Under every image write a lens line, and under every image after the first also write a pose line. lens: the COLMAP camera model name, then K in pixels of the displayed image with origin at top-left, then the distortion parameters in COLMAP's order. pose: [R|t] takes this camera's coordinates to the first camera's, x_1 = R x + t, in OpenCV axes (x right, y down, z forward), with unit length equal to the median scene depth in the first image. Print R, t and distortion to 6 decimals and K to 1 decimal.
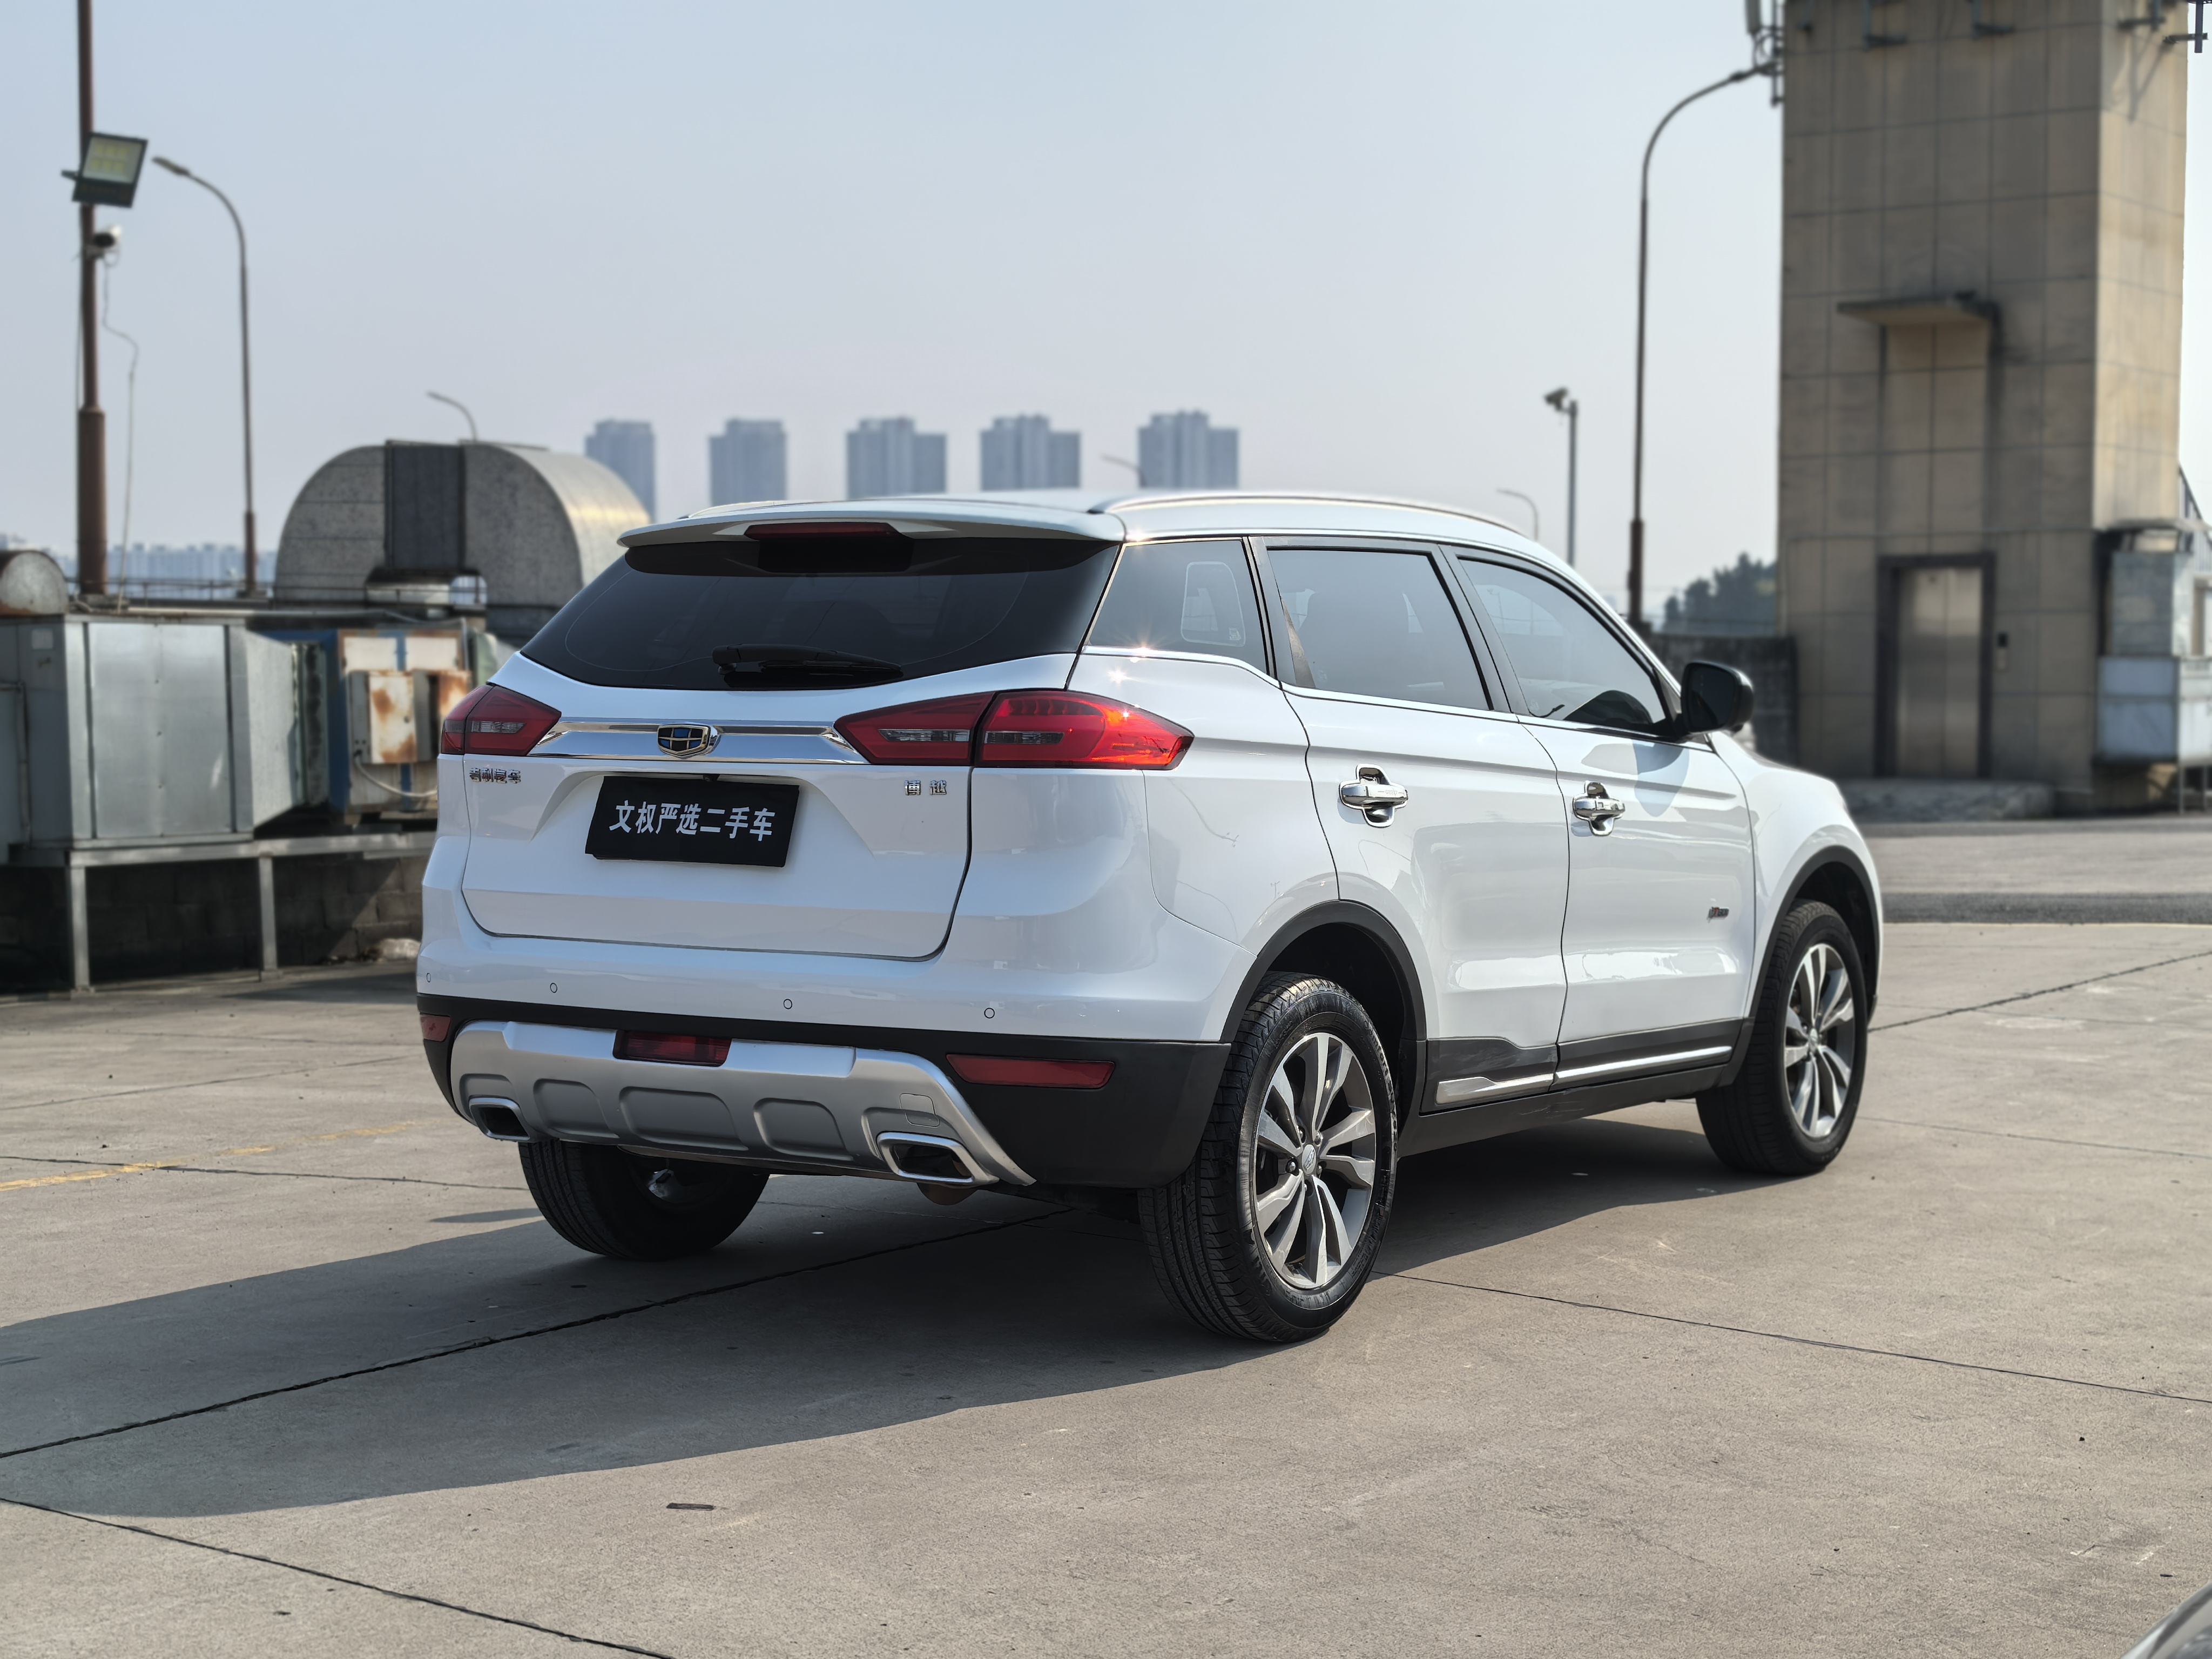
lens RADIAL K [[3486.8, 0, 1181.0], [0, 3486.8, 978.7], [0, 0, 1]] dist [0.094513, 0.000000]
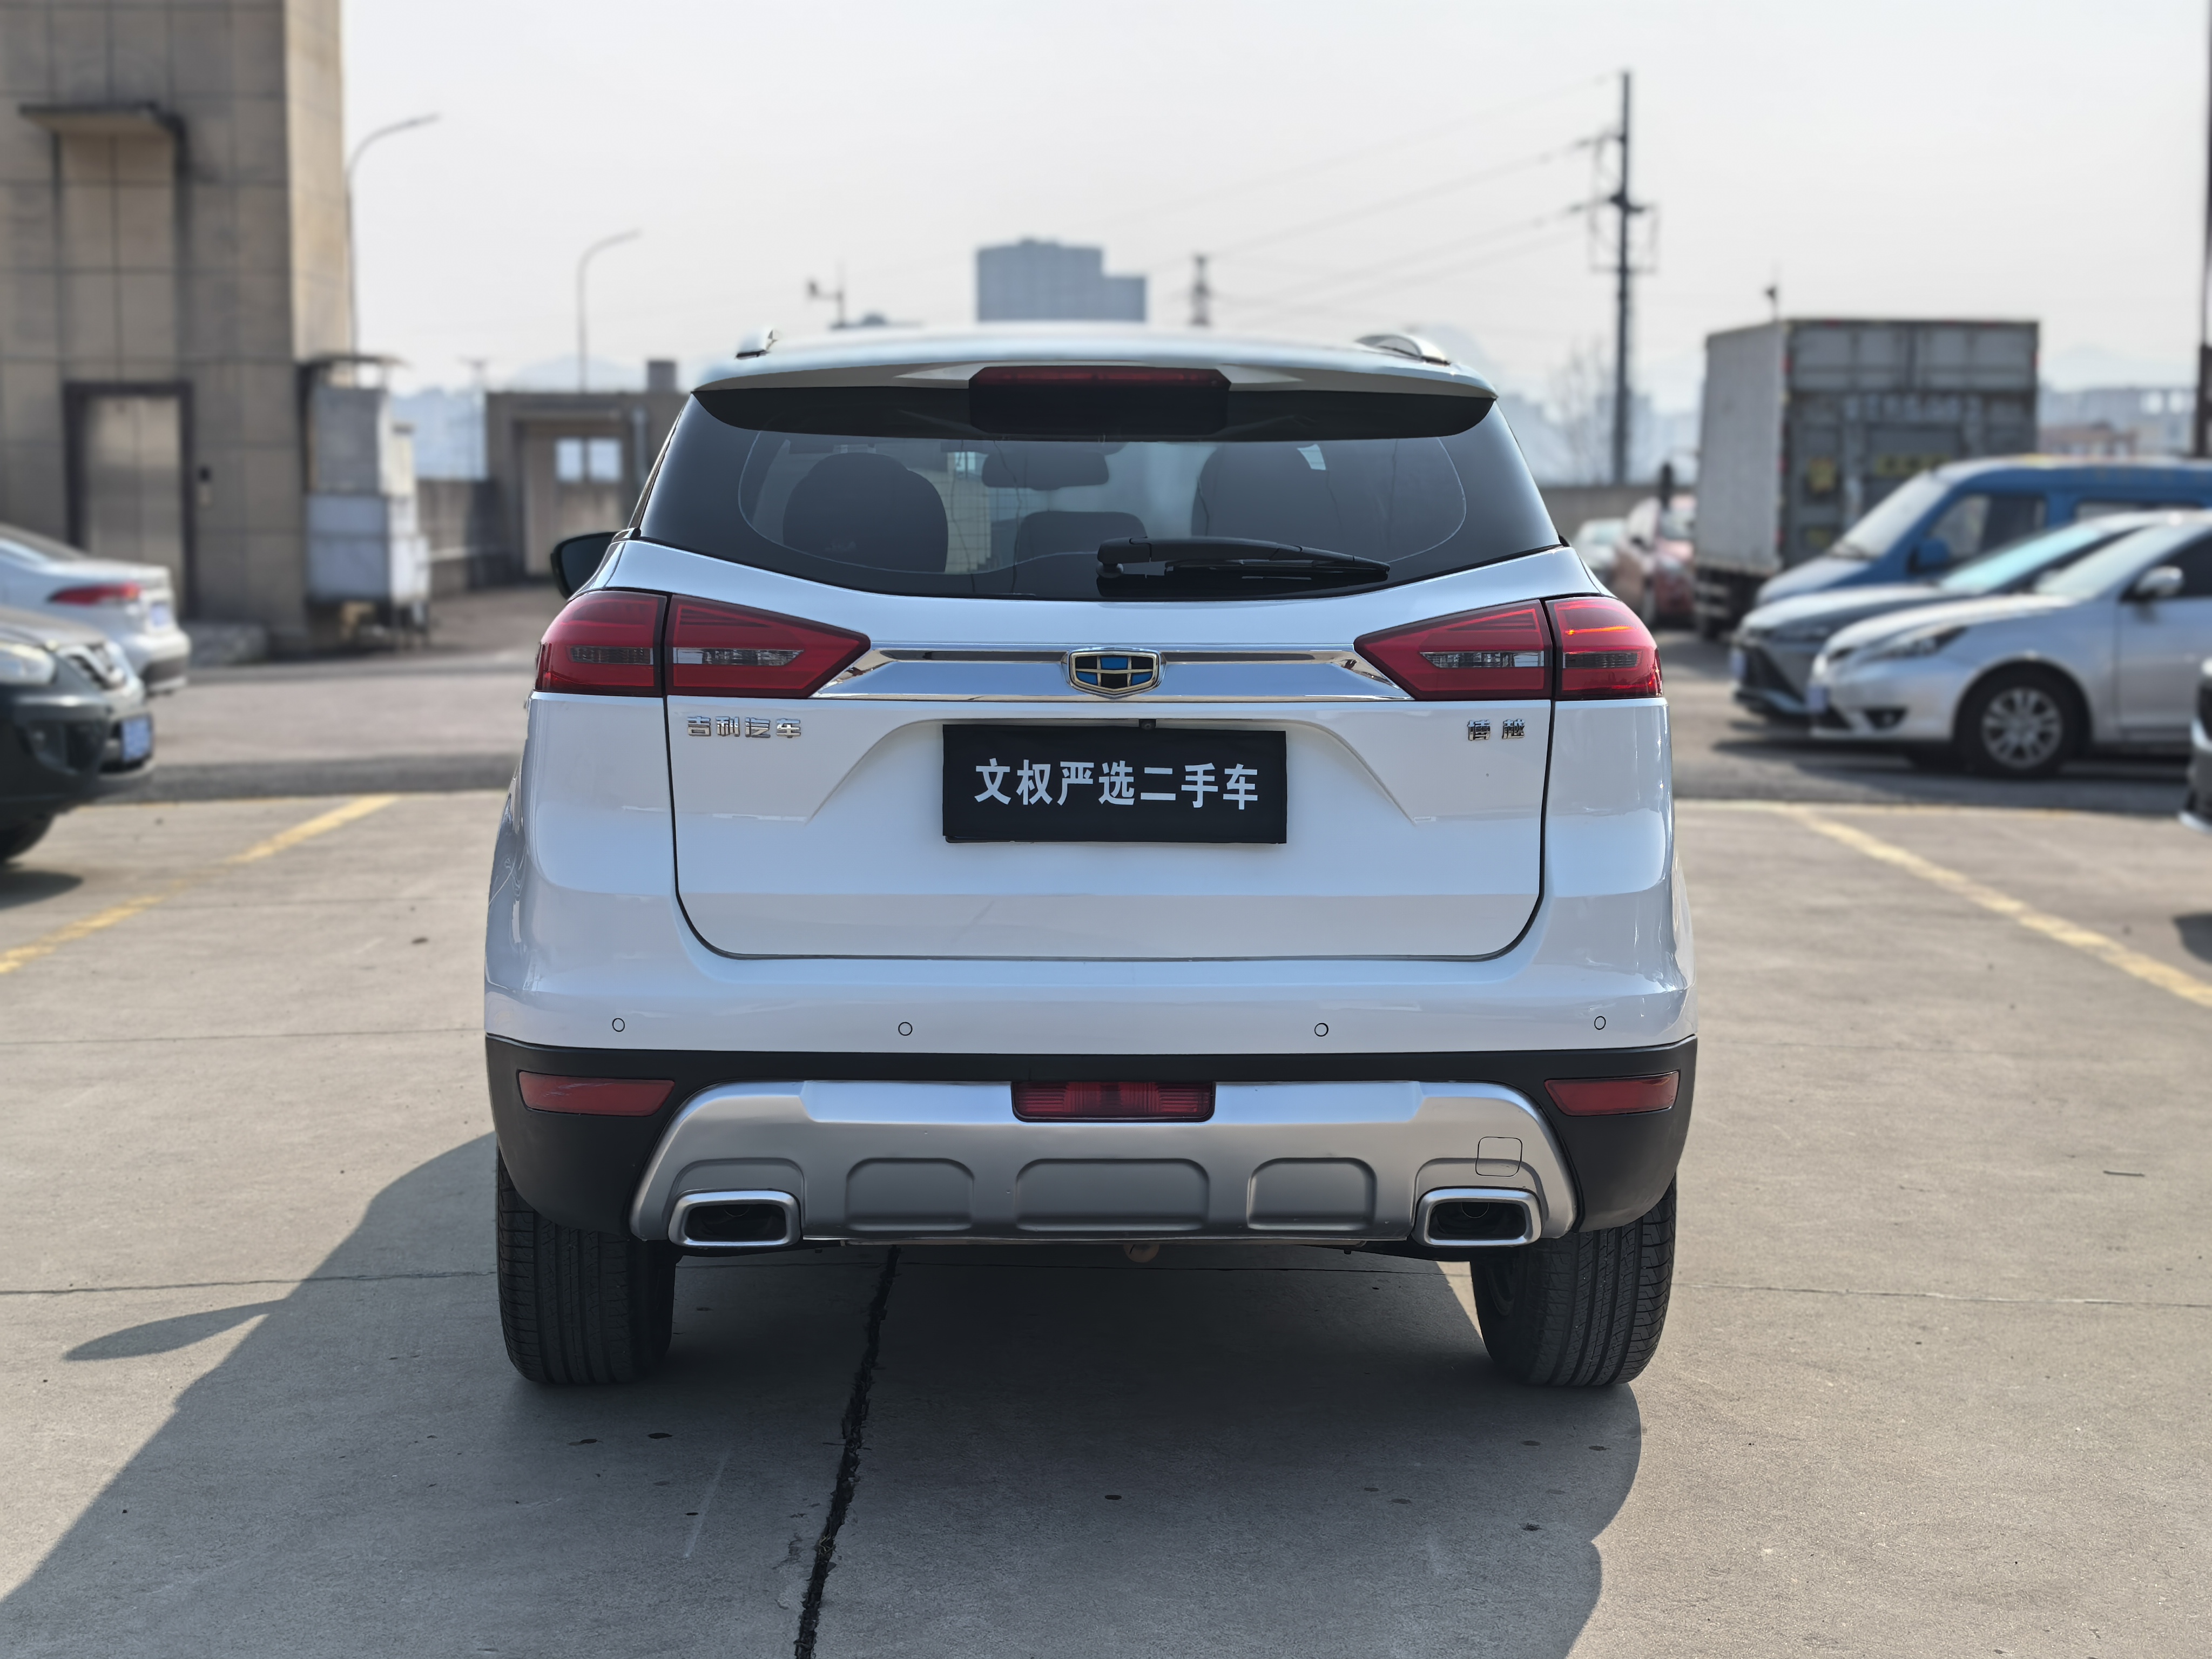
lens RADIAL K [[3486.8, 0, 1233.0], [0, 3486.8, 923.9], [0, 0, 1]] dist [0.094513, 0.000000]
pose [[0.838995, -0.065955, 0.540126, -0.374619], [0.048597, 0.997743, 0.046347, -0.035777], [-0.541964, -0.012636, 0.840307, 0.280786]]
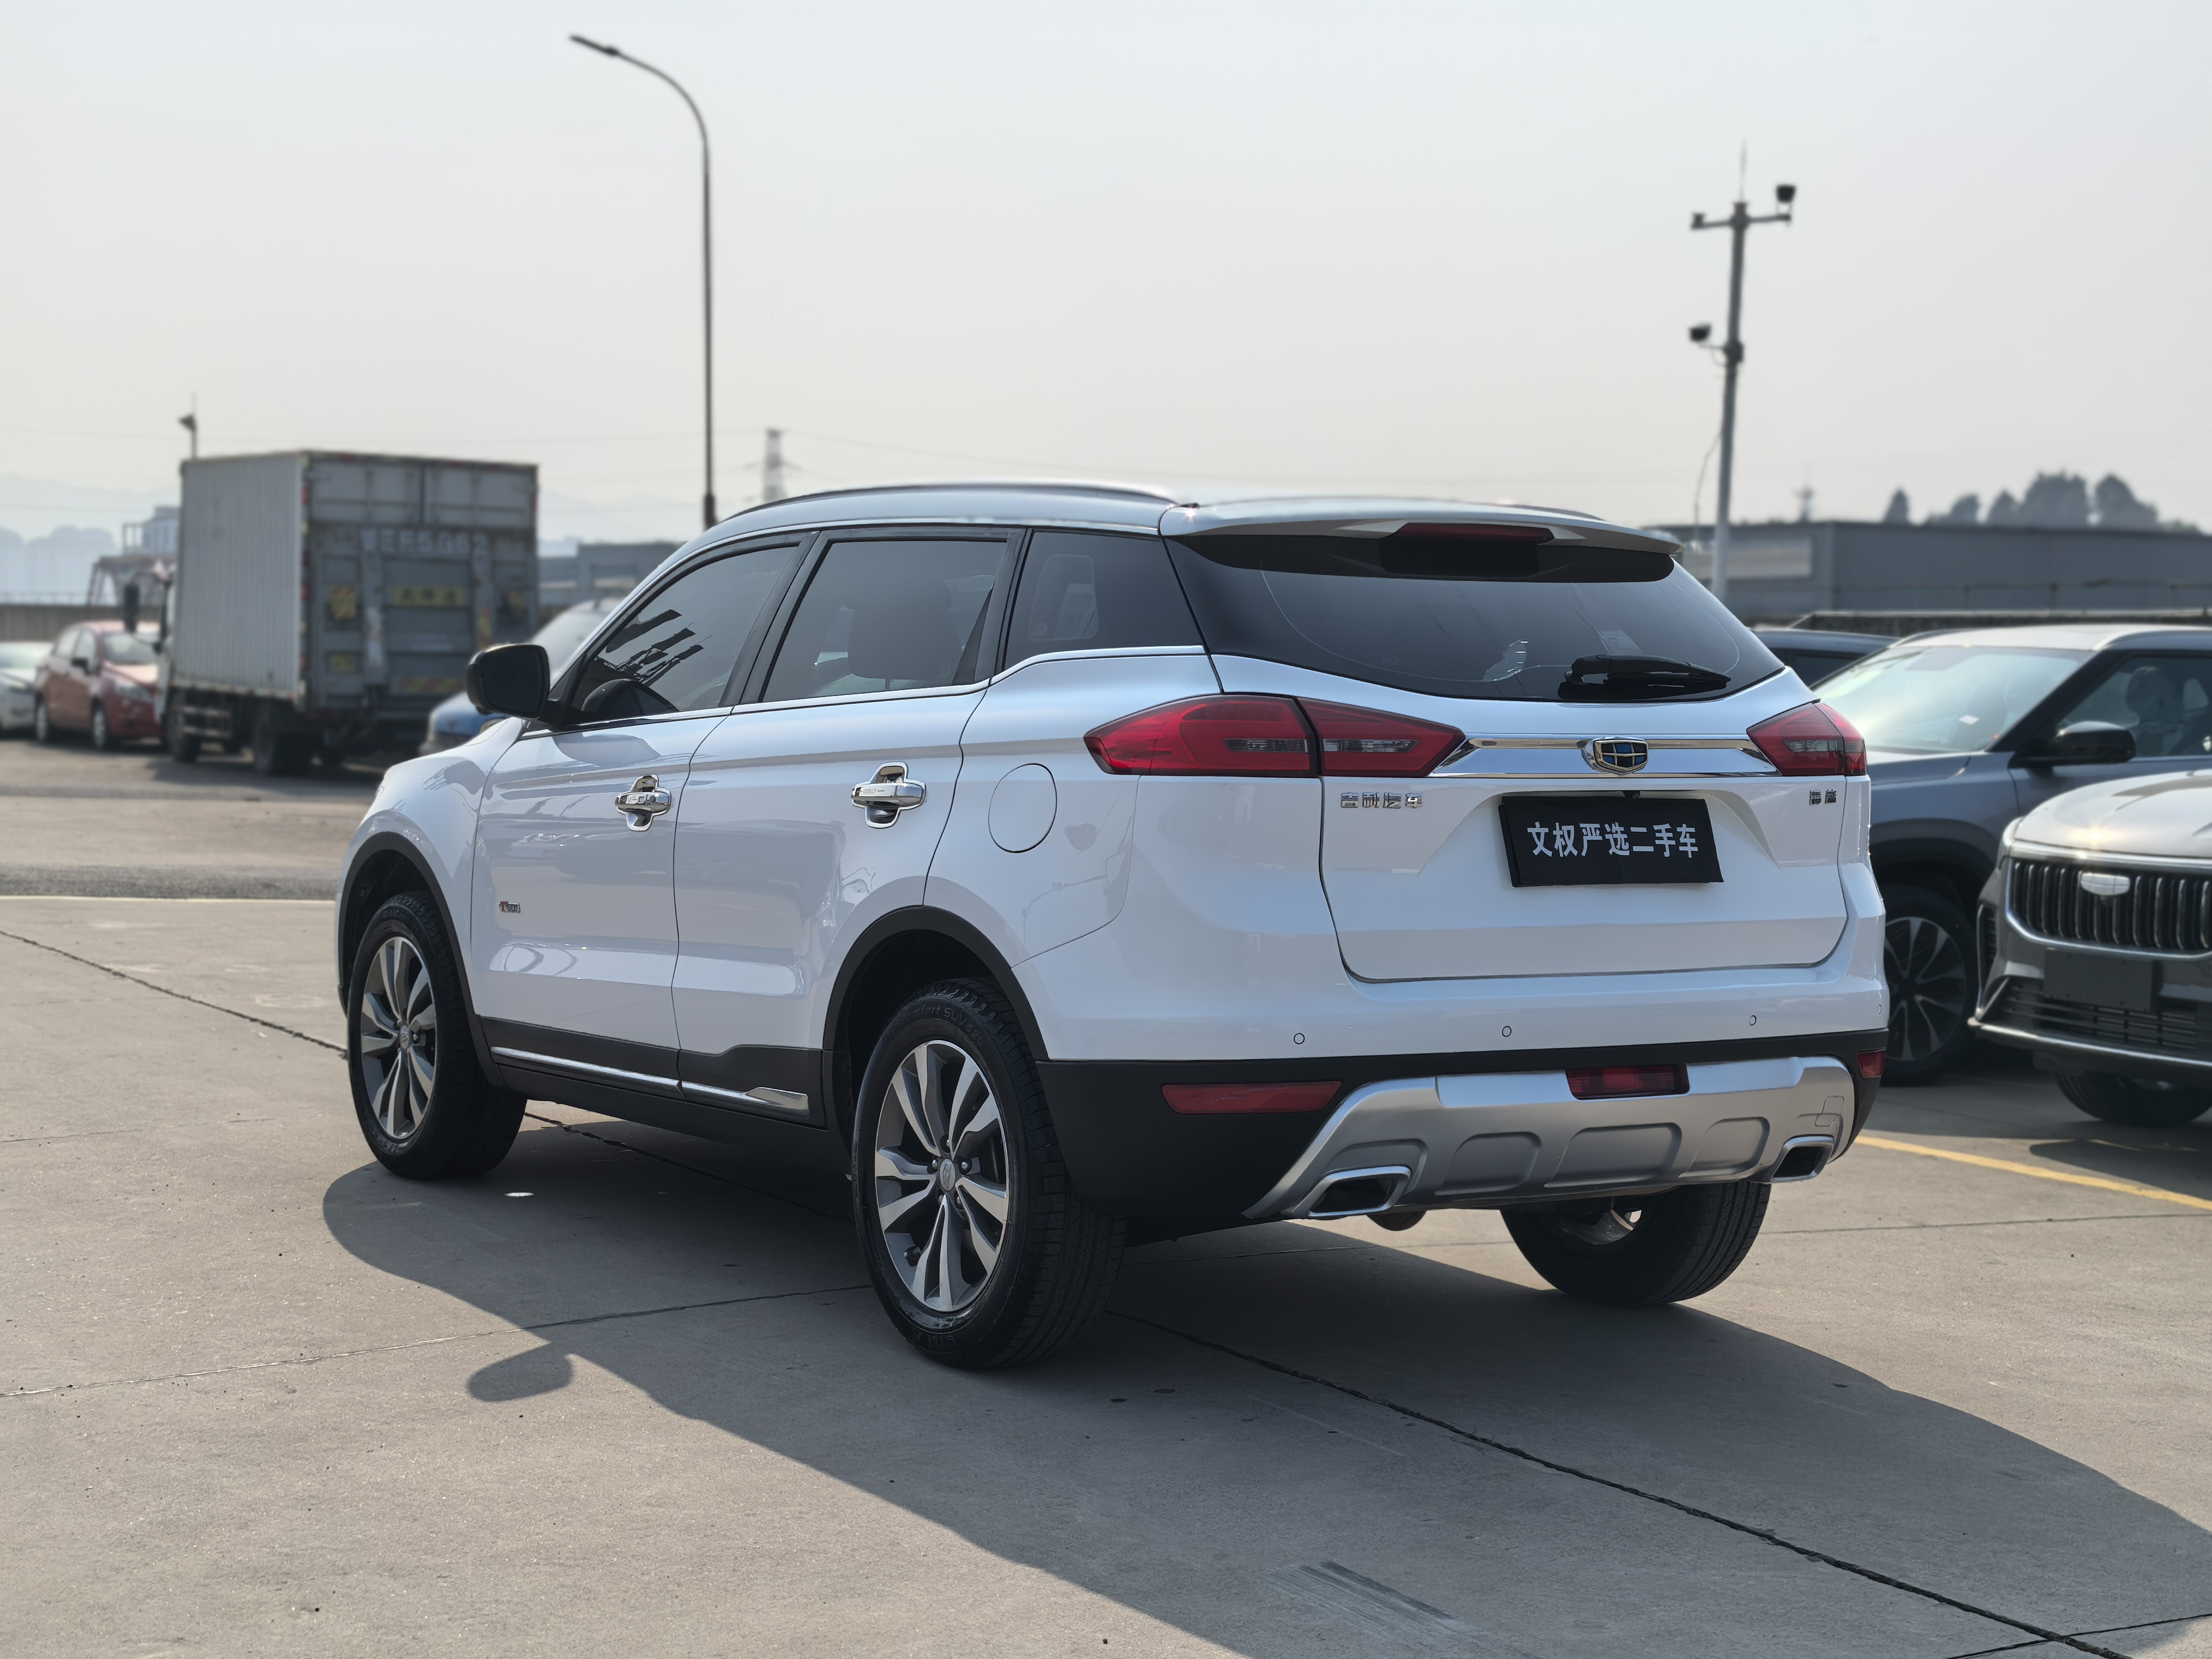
lens RADIAL K [[3486.8, 0, 1112.3], [0, 3486.8, 837.8], [0, 0, 1]] dist [0.094513, 0.000000]
pose [[0.462132, -0.043739, 0.885732, -0.767950], [0.065138, 0.997759, 0.015285, -0.050974], [-0.884416, 0.050631, 0.463946, 0.498947]]
